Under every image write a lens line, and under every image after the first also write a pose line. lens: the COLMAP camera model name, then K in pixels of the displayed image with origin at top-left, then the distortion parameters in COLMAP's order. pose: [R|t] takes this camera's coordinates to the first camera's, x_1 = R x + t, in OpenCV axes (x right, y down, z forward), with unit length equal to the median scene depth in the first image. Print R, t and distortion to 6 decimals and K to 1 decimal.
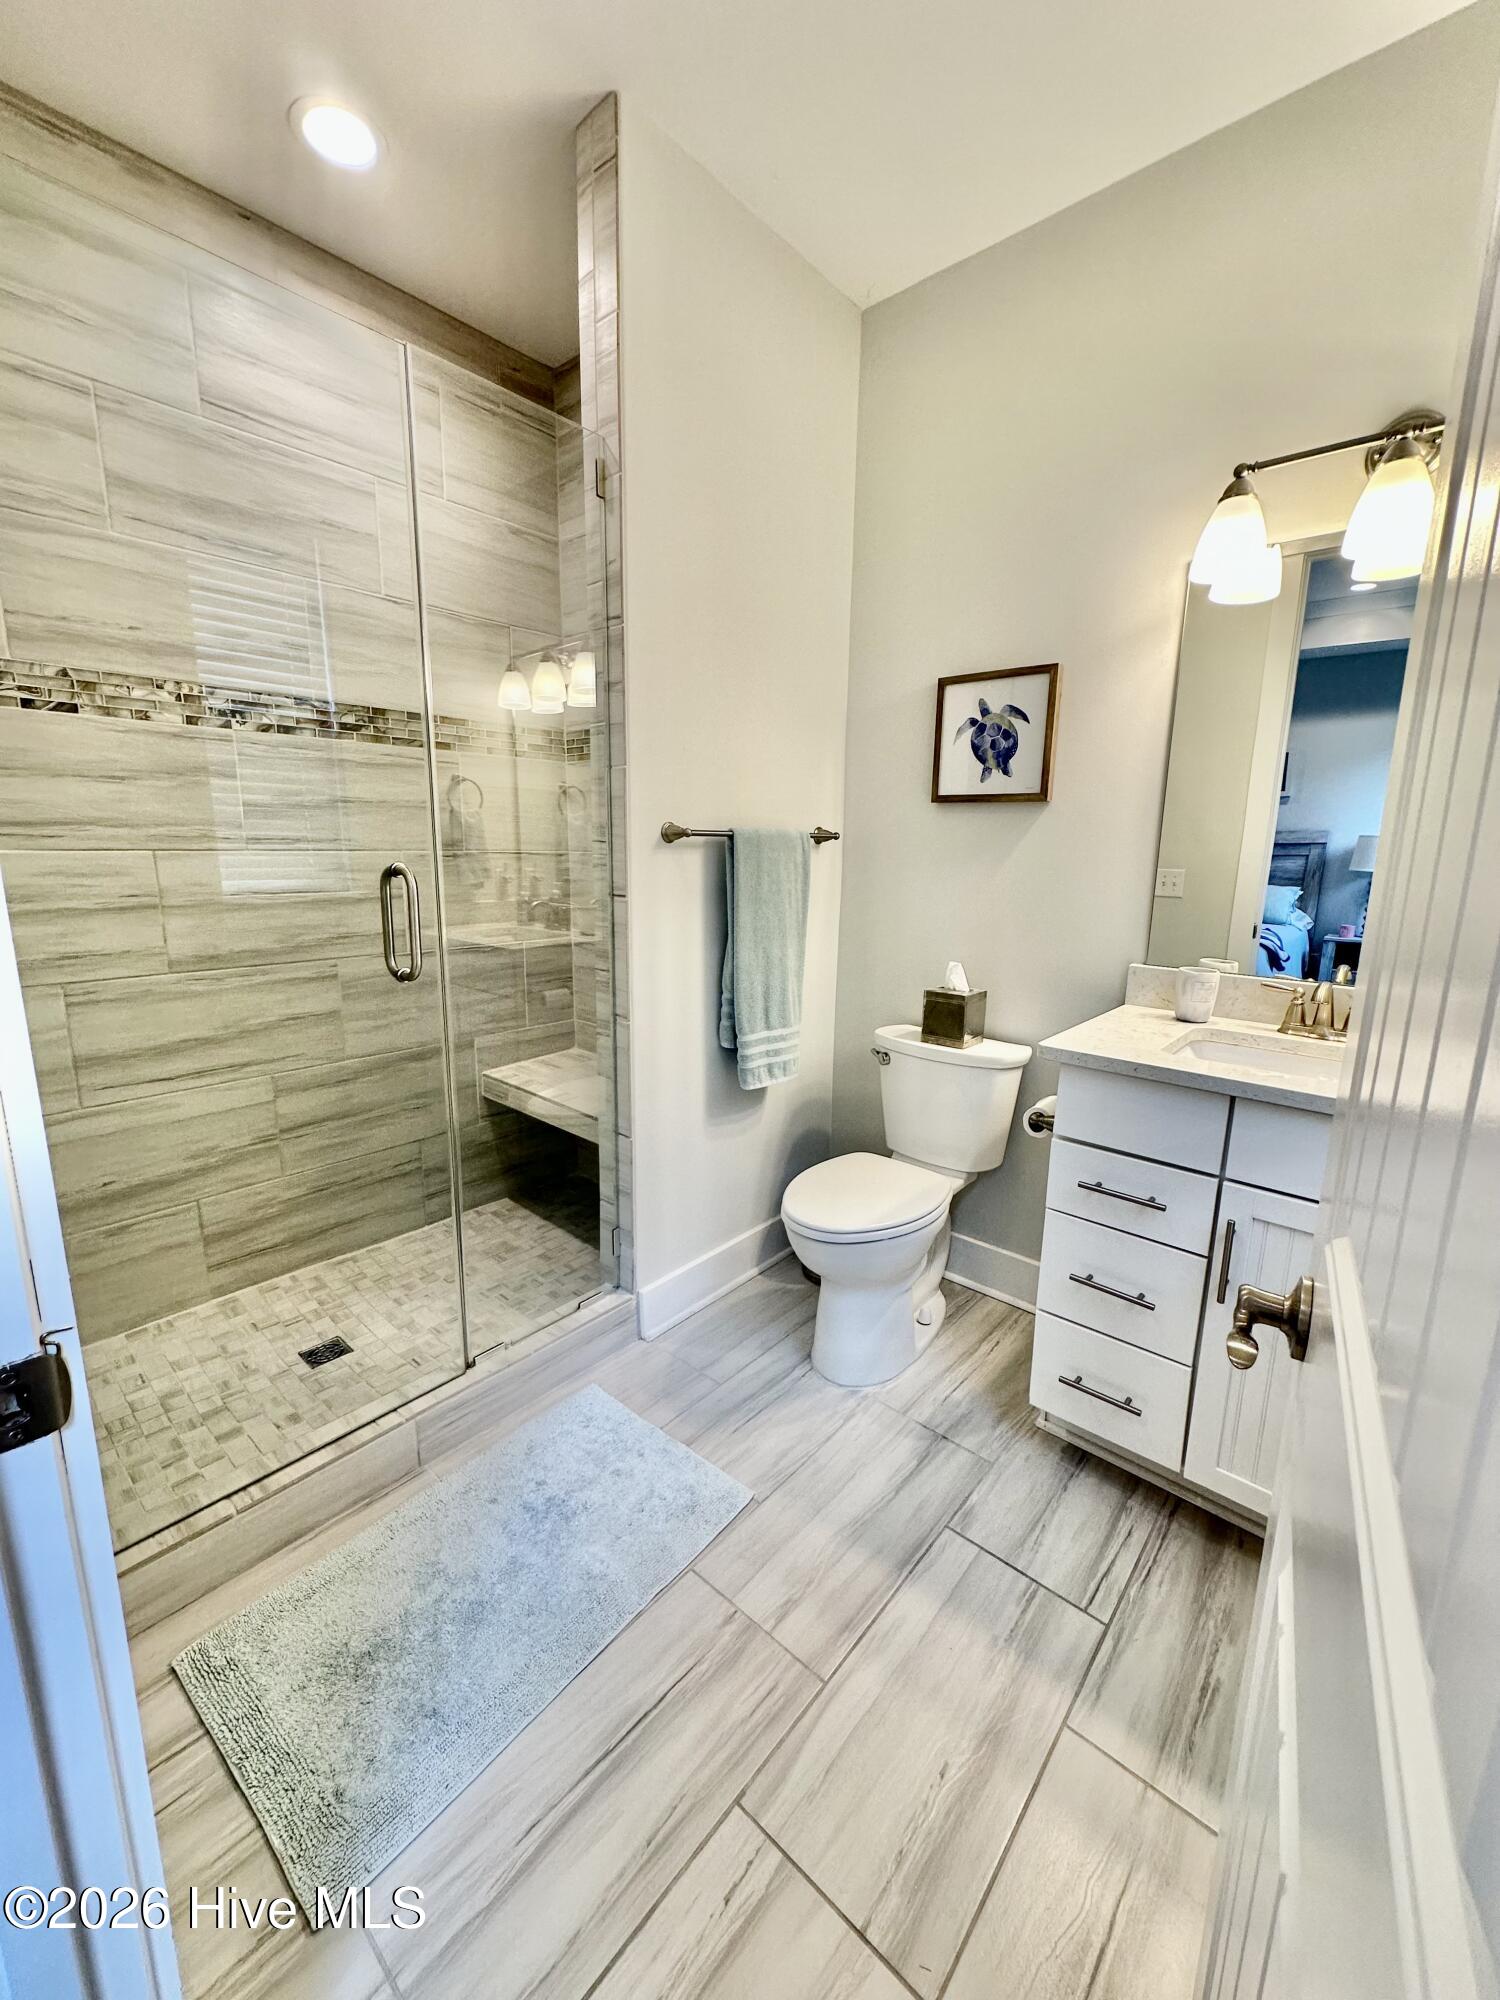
lens RADIAL K [[798.3, 0, 748.3], [0, 798.3, 999.6], [0, 0, 1]] dist [-0.001472, 0.000088]
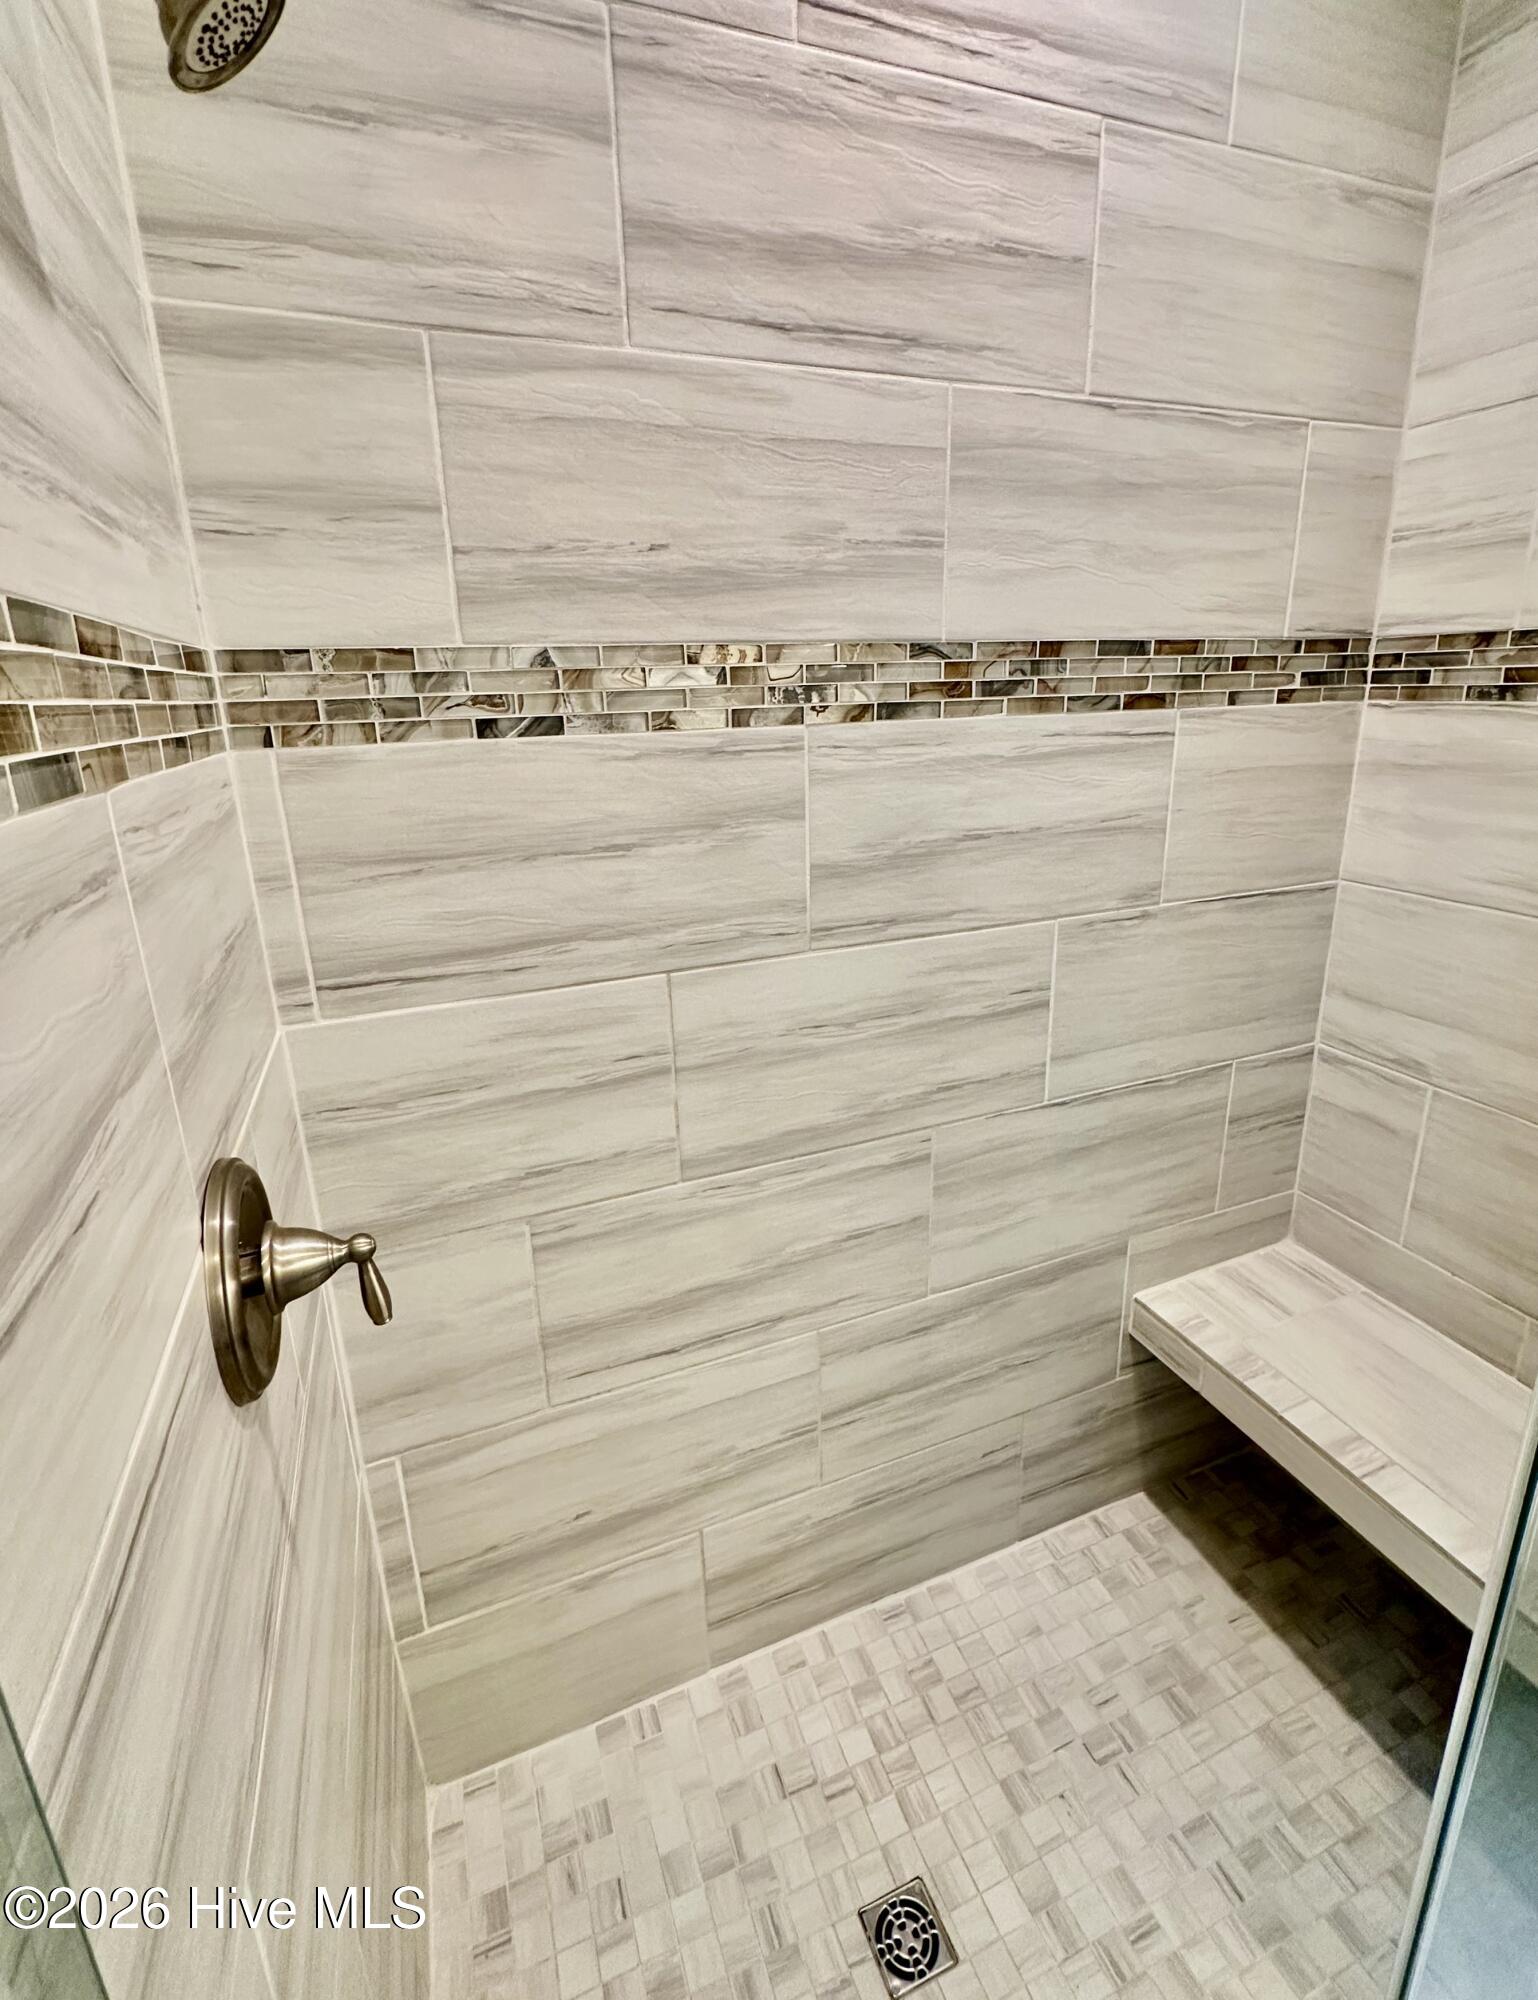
lens RADIAL K [[926.1, 0, 768.9], [0, 926.1, 950.4], [0, 0, 1]] dist [-0.004591, -0.000003]
pose [[0.895360, 0.089316, -0.436295, -0.378977], [-0.048965, 0.993486, 0.102896, -0.243344], [0.442644, -0.070766, 0.893901, 0.434710]]
